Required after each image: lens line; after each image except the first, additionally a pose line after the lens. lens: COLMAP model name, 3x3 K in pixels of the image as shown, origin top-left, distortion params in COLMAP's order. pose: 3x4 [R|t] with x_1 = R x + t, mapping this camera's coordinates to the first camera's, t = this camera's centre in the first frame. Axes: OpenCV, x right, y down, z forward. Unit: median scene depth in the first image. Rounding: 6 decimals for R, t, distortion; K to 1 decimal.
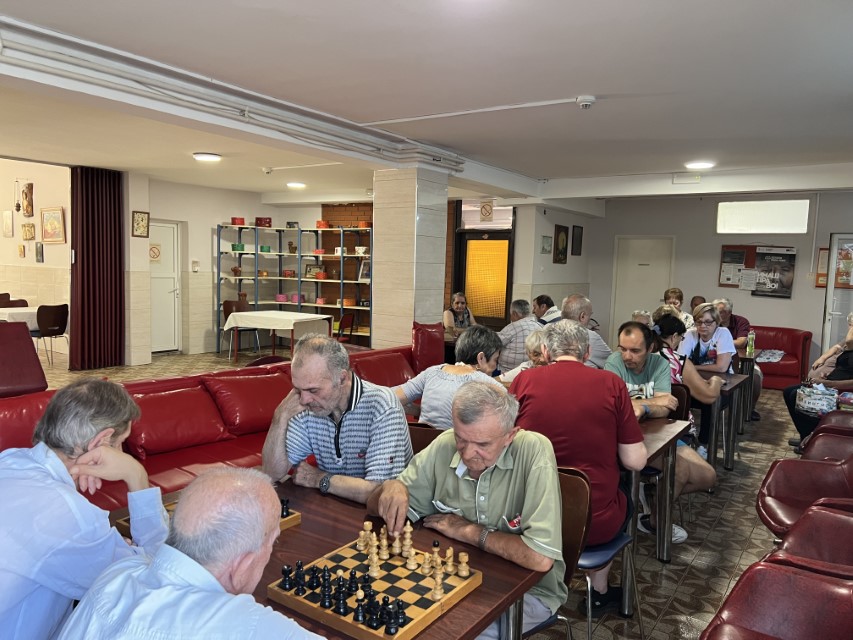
lens RADIAL K [[629.3, 0, 426.5], [0, 629.3, 320.0], [0, 0, 1]] dist [0.016973, 0.000554]
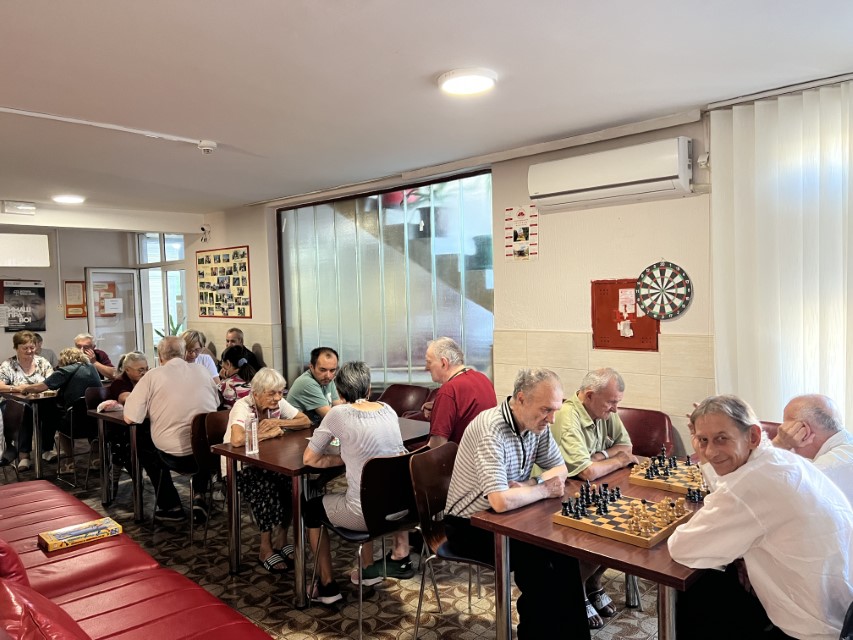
lens RADIAL K [[629.3, 0, 426.5], [0, 629.3, 320.0], [0, 0, 1]] dist [0.016973, 0.000554]
pose [[0.156964, -0.082354, 0.984165, -0.330012], [0.123670, 0.990312, 0.063144, -0.040361], [-0.979831, 0.111800, 0.165628, 0.235610]]
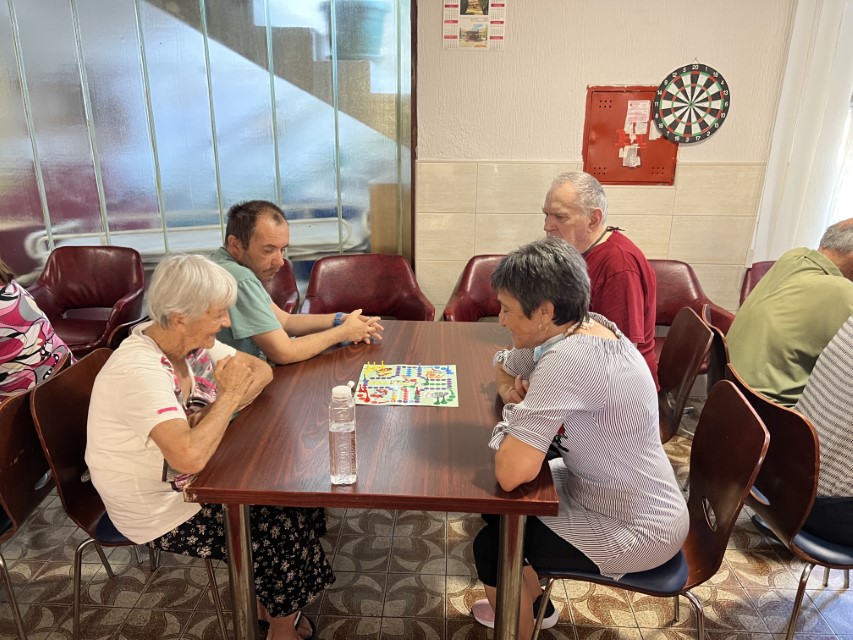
lens RADIAL K [[629.3, 0, 426.5], [0, 629.3, 320.0], [0, 0, 1]] dist [0.016973, 0.000554]
pose [[-0.521338, -0.301229, 0.798416, -0.093685], [0.052188, 0.922619, 0.382165, -0.042762], [-0.851753, 0.240905, -0.465276, 0.459155]]
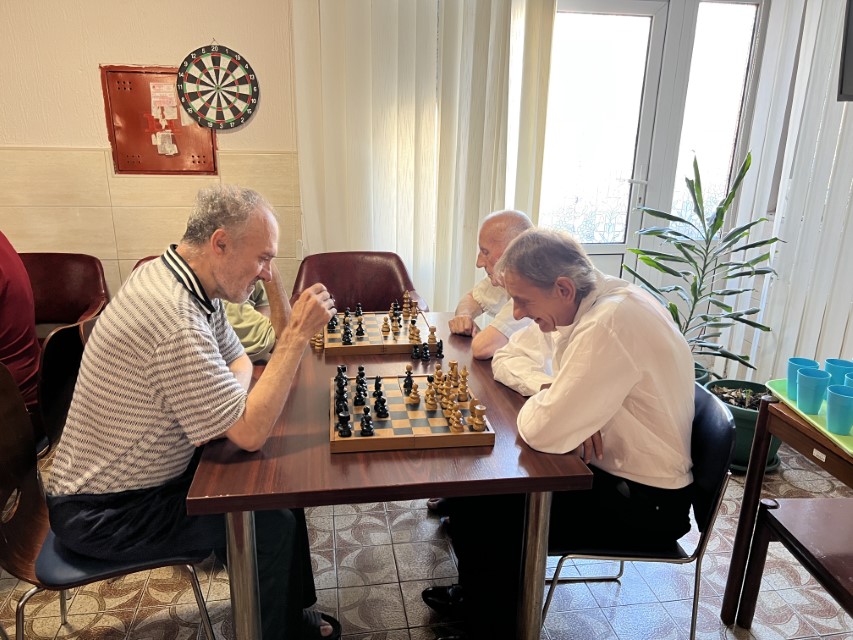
lens RADIAL K [[629.3, 0, 426.5], [0, 629.3, 320.0], [0, 0, 1]] dist [0.016973, 0.000554]
pose [[-0.671229, -0.262505, 0.693211, -0.188000], [0.026058, 0.926258, 0.375987, -0.020587], [-0.740791, 0.270438, -0.614891, 0.297055]]
